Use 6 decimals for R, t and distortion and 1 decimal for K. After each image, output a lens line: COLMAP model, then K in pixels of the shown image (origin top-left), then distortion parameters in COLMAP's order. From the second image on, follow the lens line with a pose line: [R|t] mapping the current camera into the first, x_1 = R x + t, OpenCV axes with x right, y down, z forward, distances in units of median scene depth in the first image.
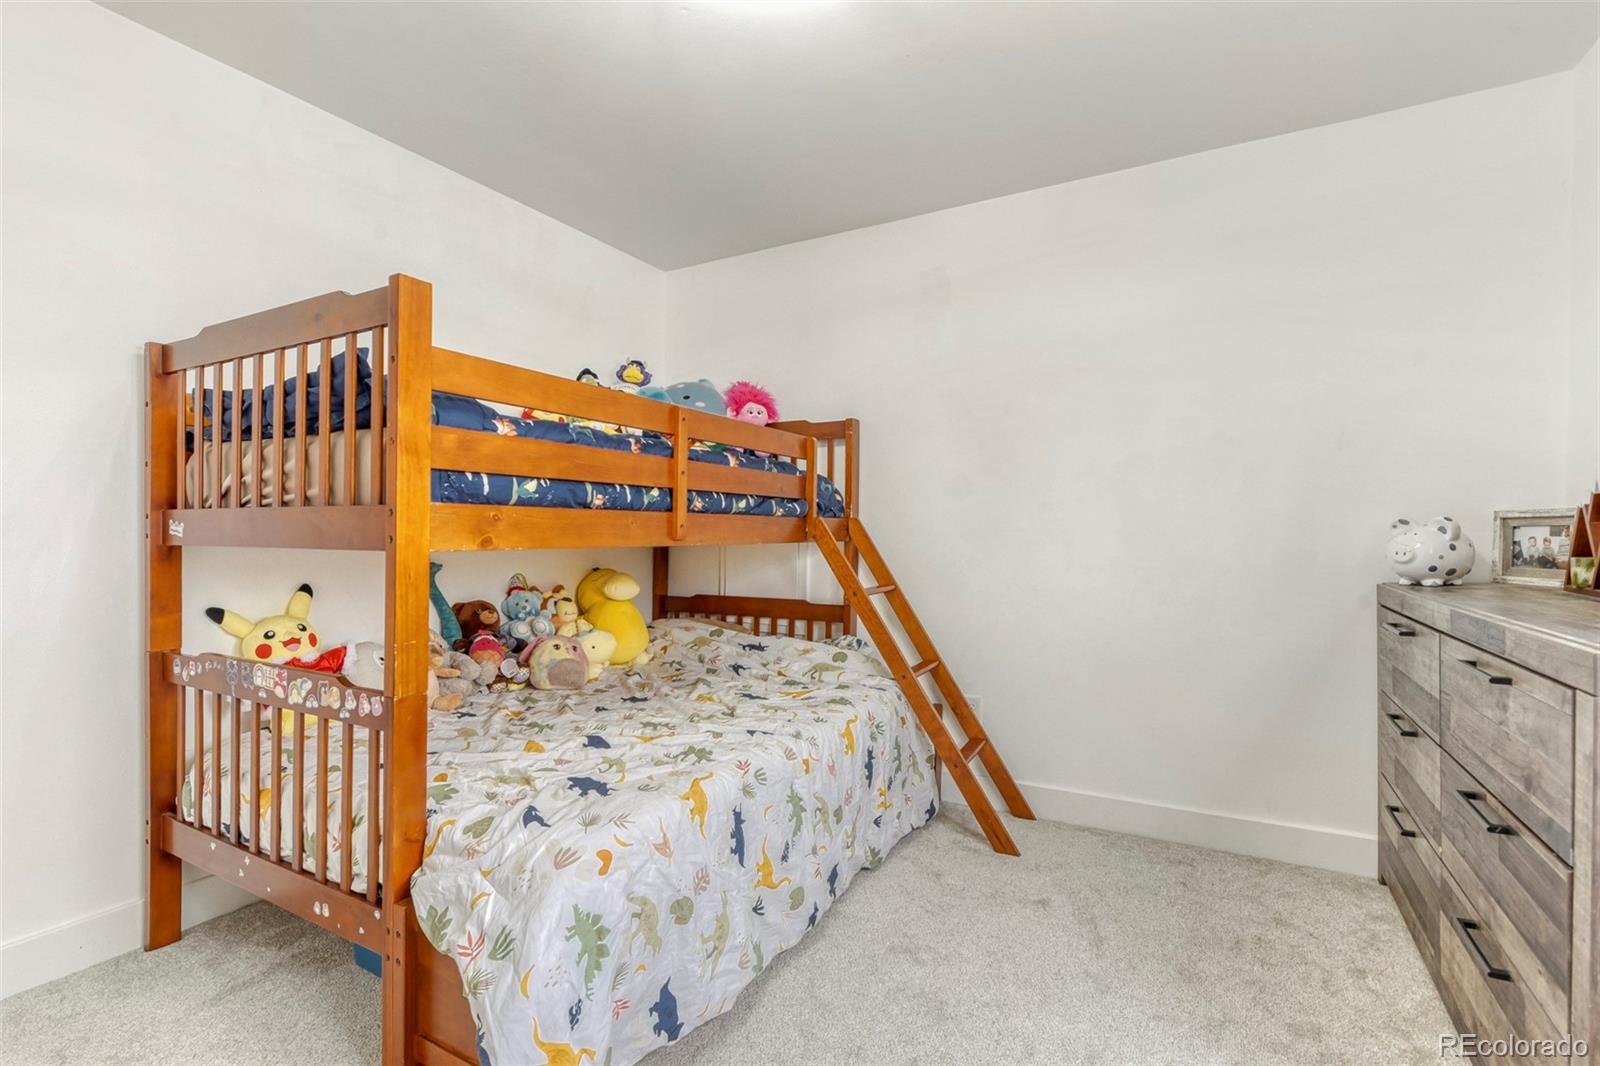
lens RADIAL K [[733.0, 0, 802.9], [0, 733.0, 535.7], [0, 0, 1]] dist [-0.002350, -0.000290]
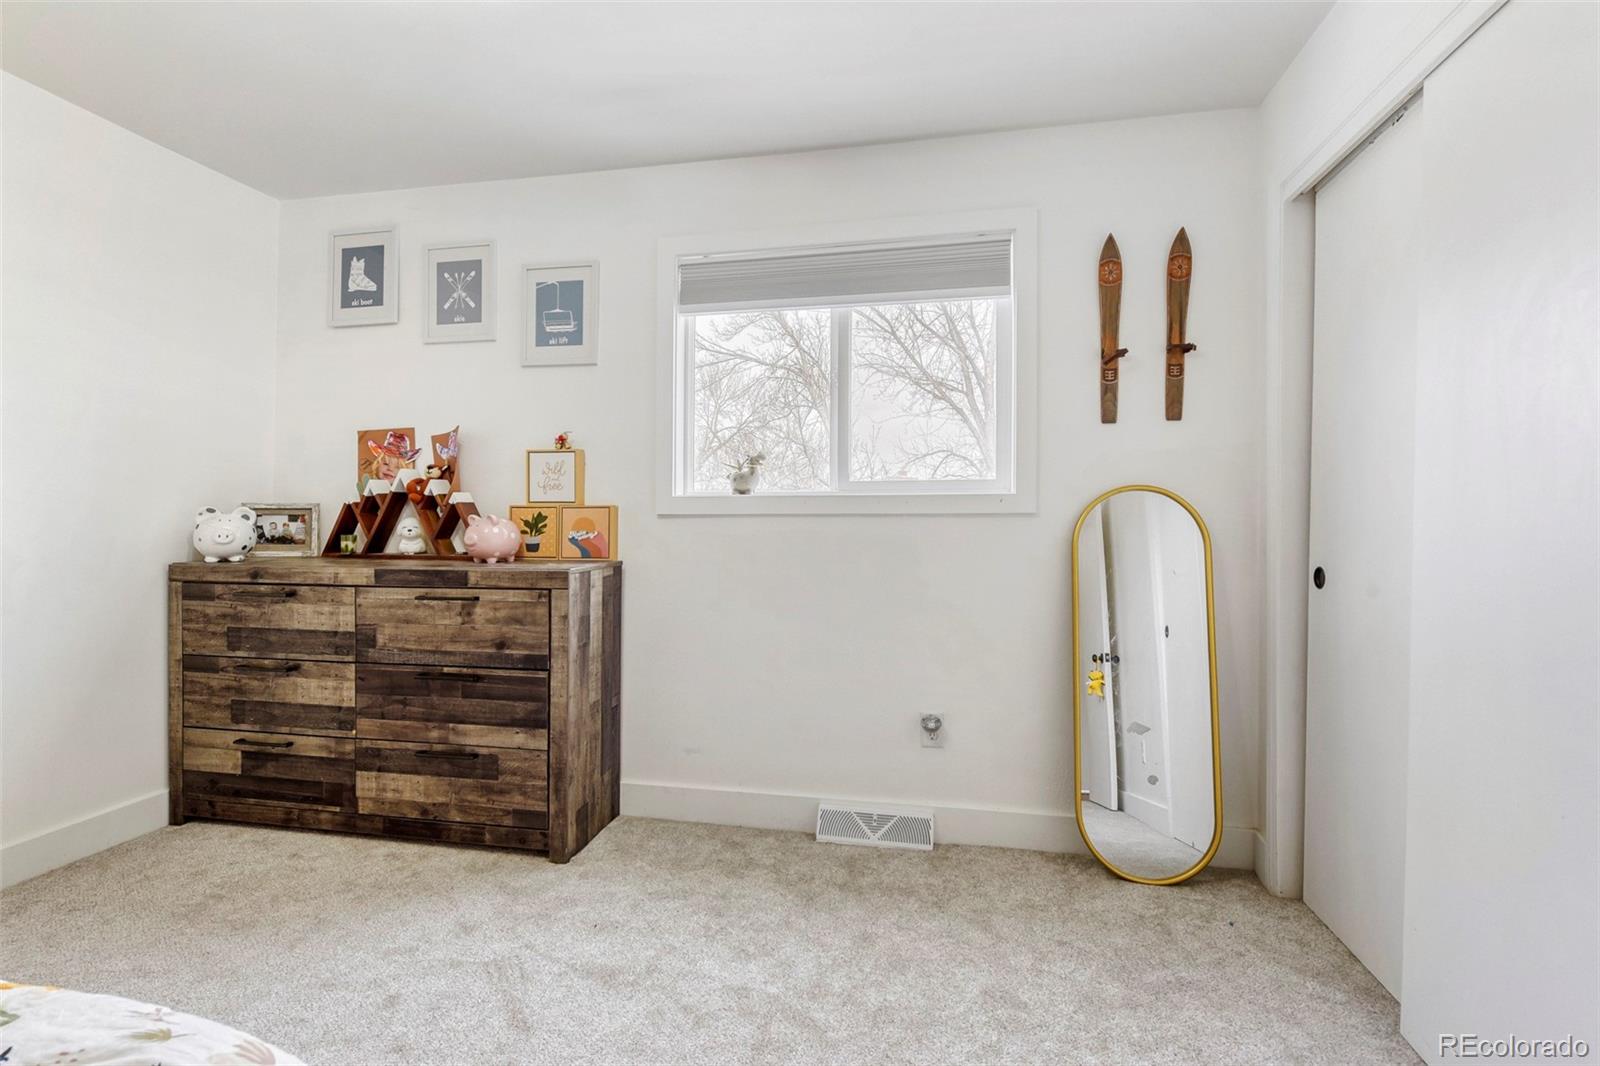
lens RADIAL K [[733.0, 0, 803.5], [0, 733.0, 524.8], [0, 0, 1]] dist [-0.002350, -0.000290]
pose [[-0.303159, -0.005500, 0.952924, -0.650939], [-0.002881, 0.999984, 0.004855, -0.003629], [-0.952936, -0.001273, -0.303170, 0.456315]]
